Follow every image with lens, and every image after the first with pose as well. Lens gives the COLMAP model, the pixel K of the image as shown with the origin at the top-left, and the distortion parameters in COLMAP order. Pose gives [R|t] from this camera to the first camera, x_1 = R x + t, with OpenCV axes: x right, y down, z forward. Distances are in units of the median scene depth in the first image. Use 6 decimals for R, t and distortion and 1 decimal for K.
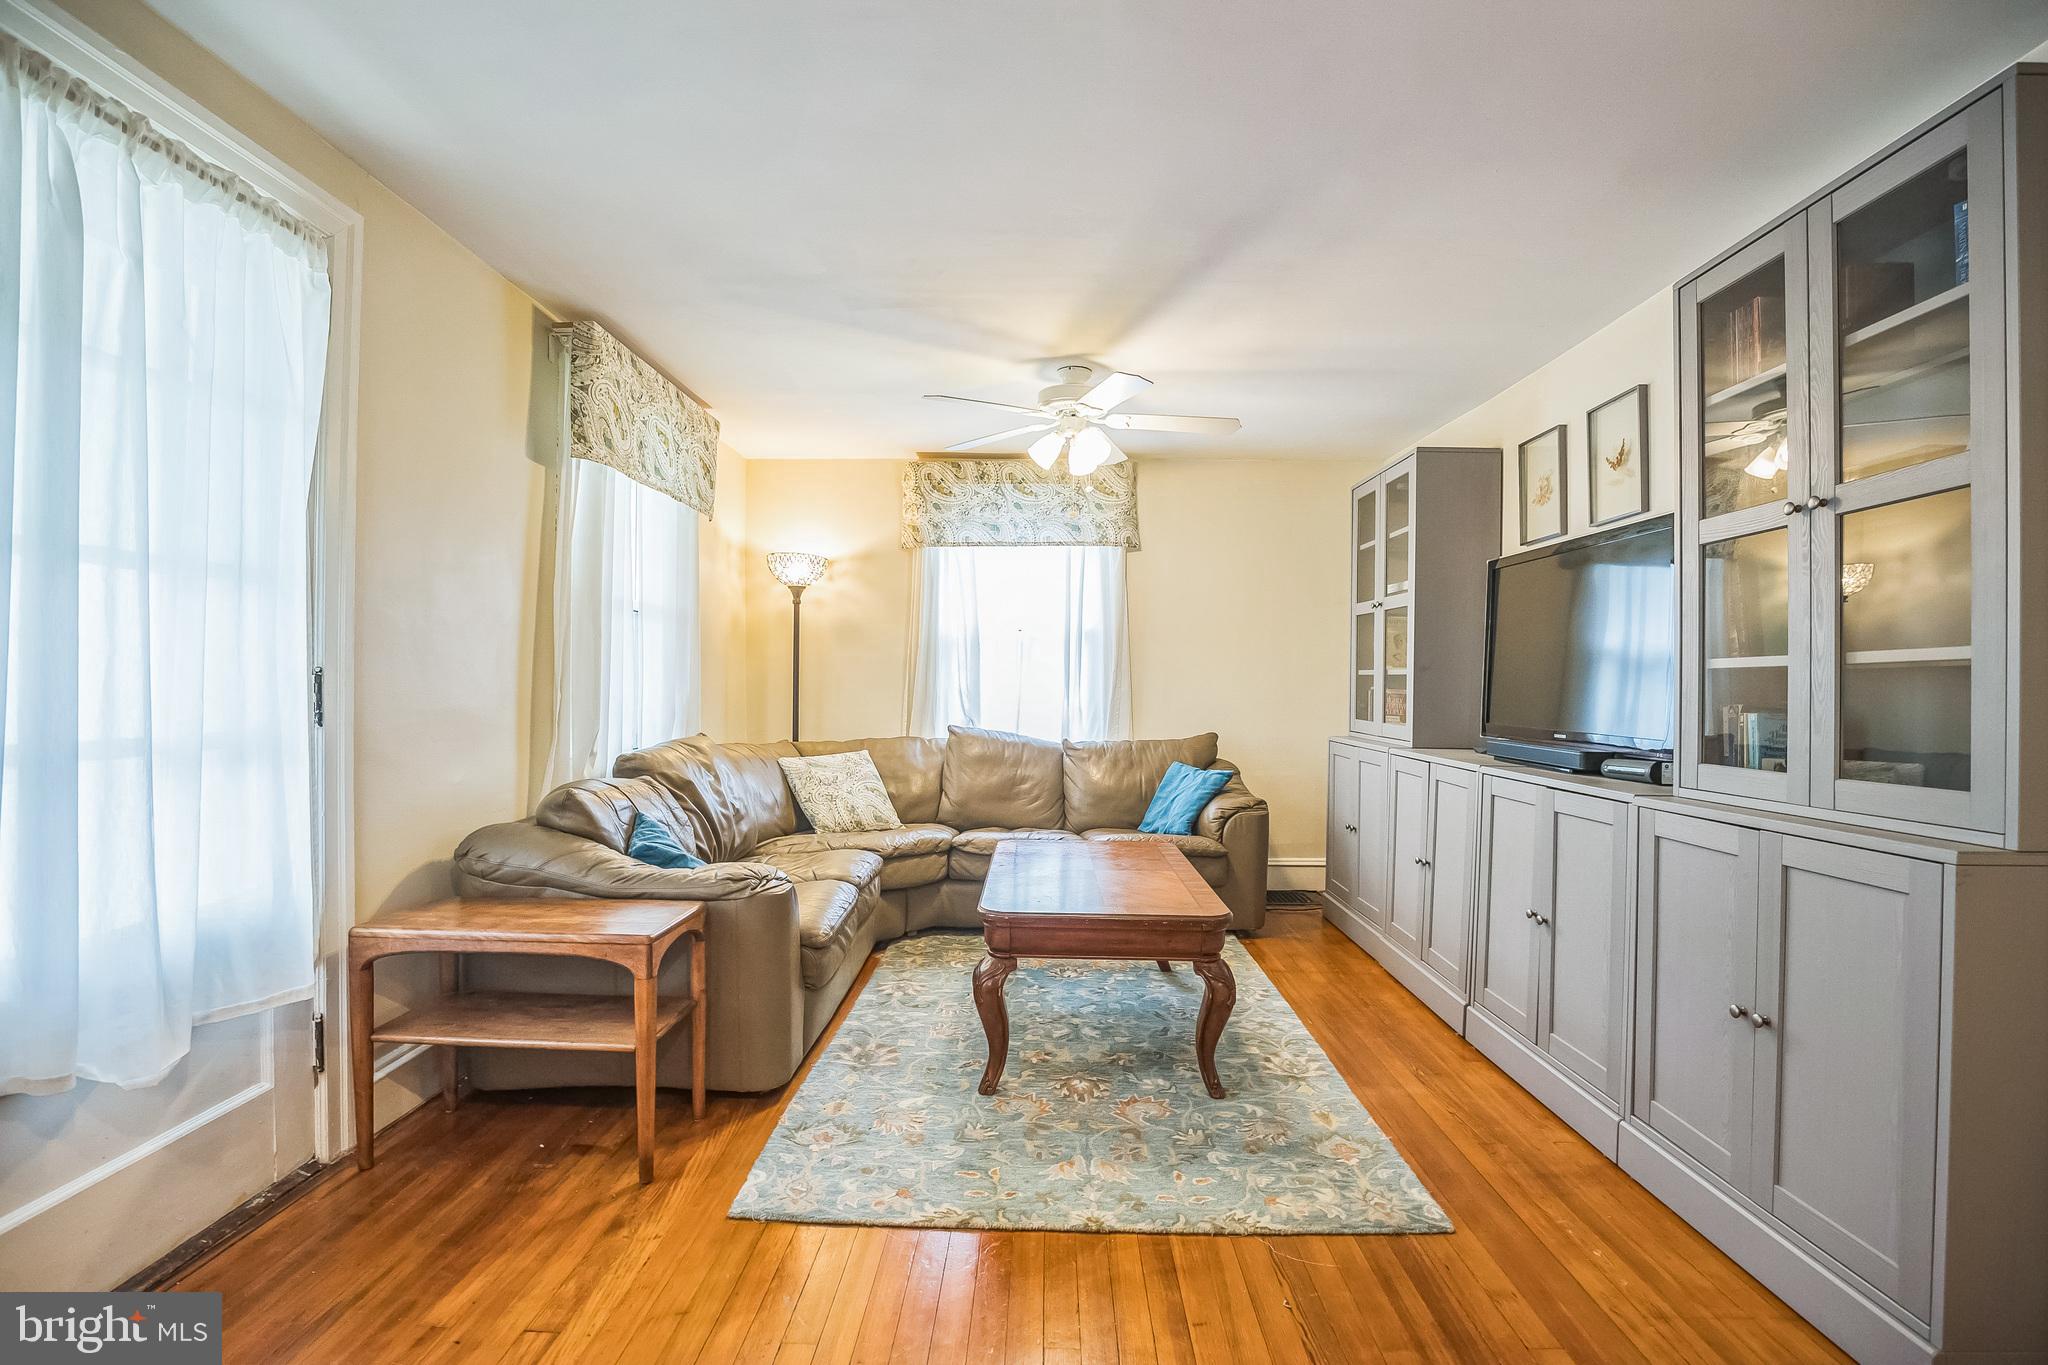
lens RADIAL K [[959.0, 0, 1022.1], [0, 959.0, 689.5], [0, 0, 1]] dist [-0.028601, 0.000783]
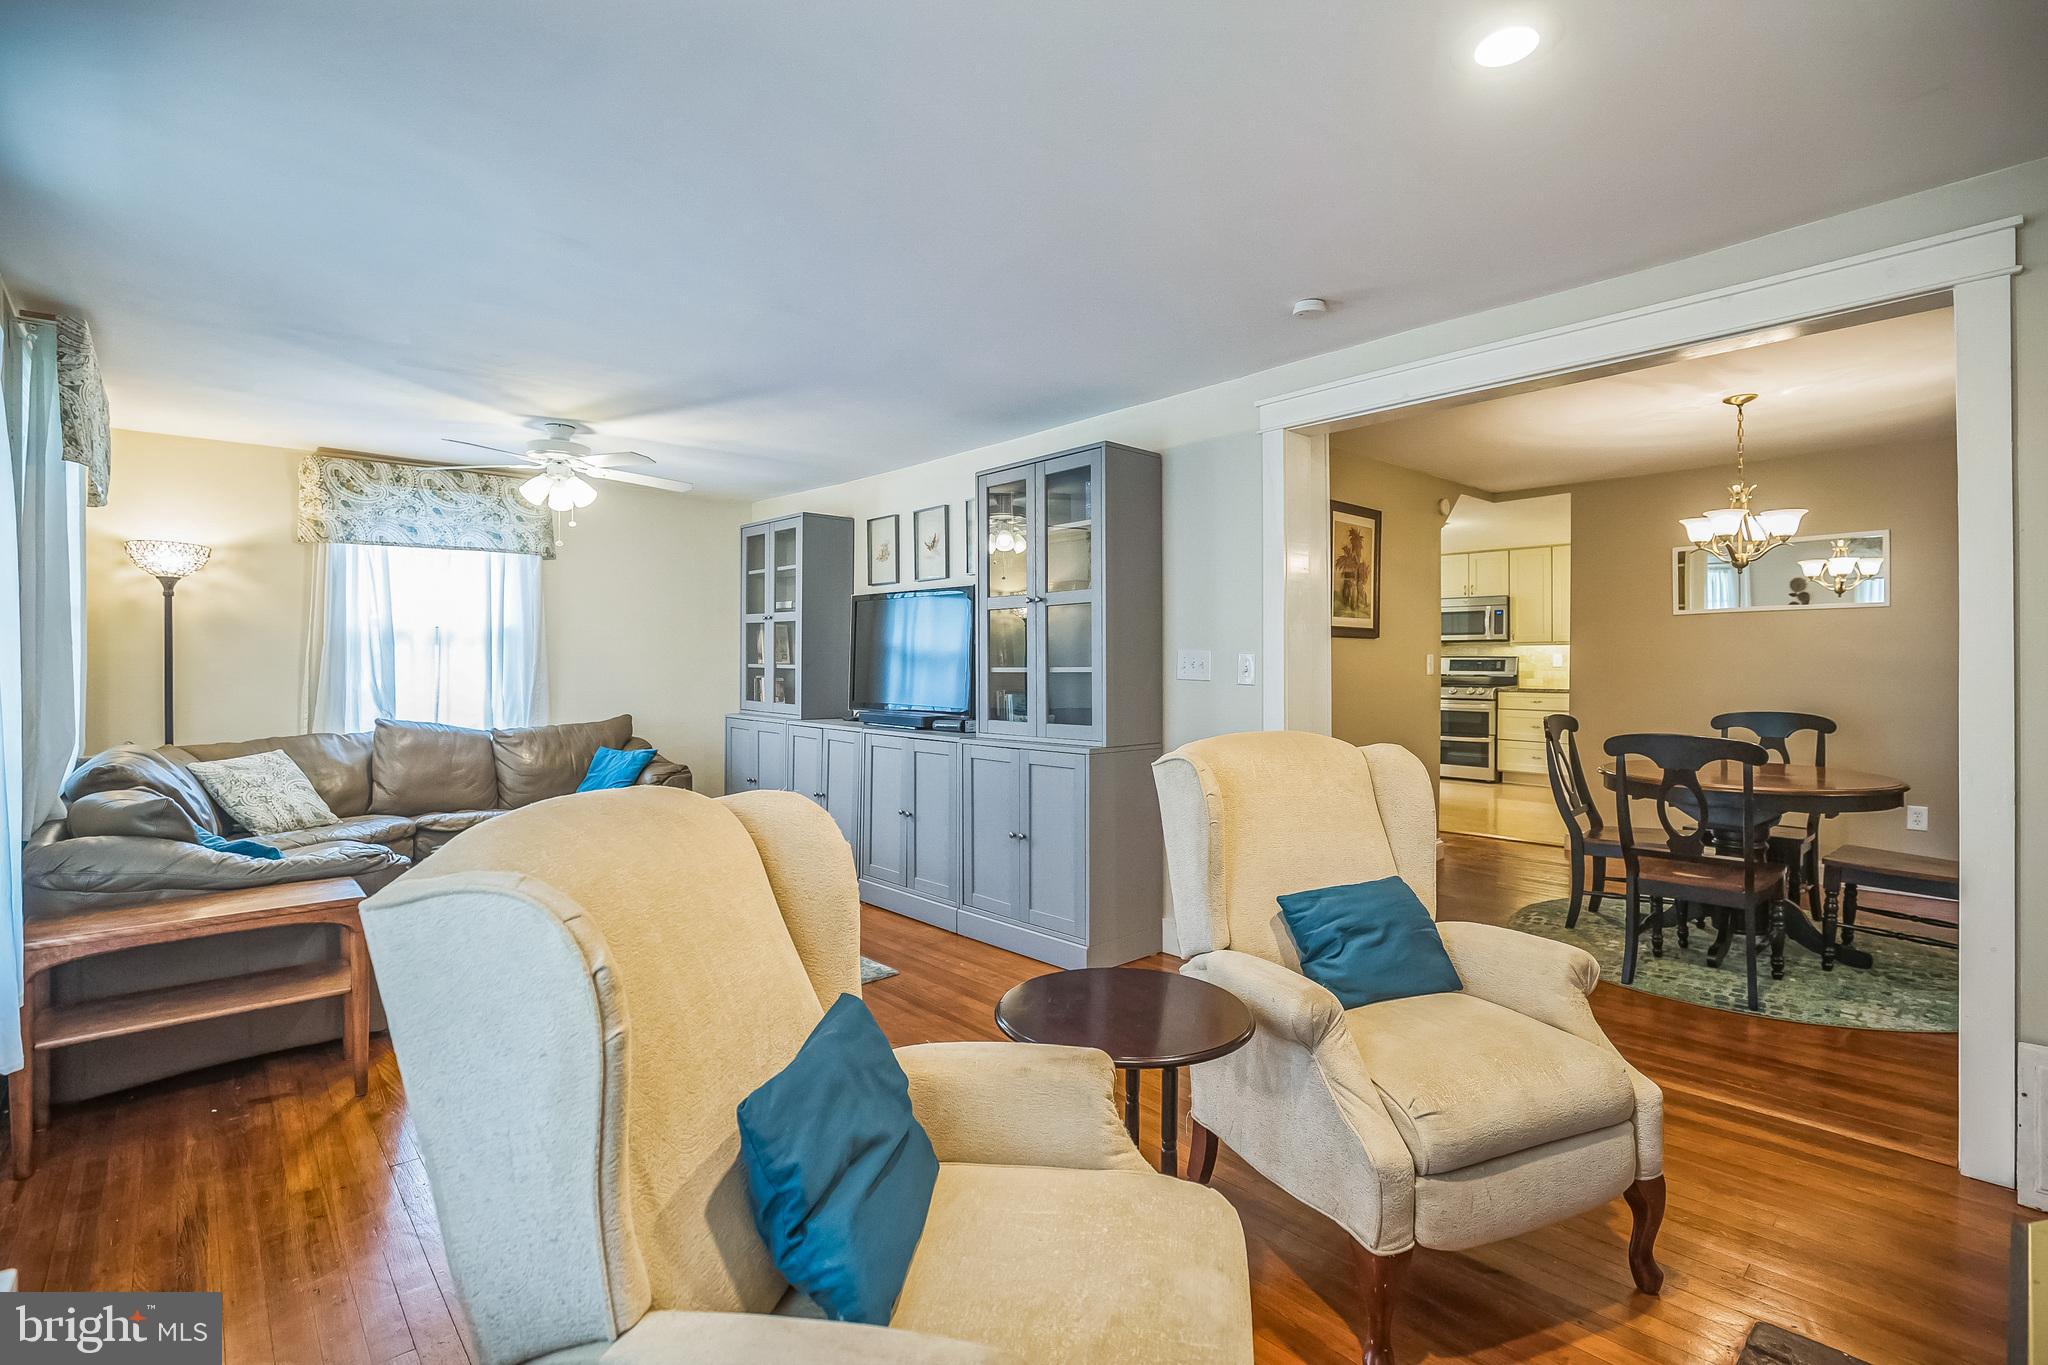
lens RADIAL K [[932.3, 0, 1036.6], [0, 932.3, 670.3], [0, 0, 1]] dist [-0.011200, -0.000270]
pose [[0.718792, -0.013885, 0.695087, -0.283869], [0.008777, 0.999902, 0.010897, -0.023061], [-0.695170, -0.001731, 0.718843, -0.238439]]
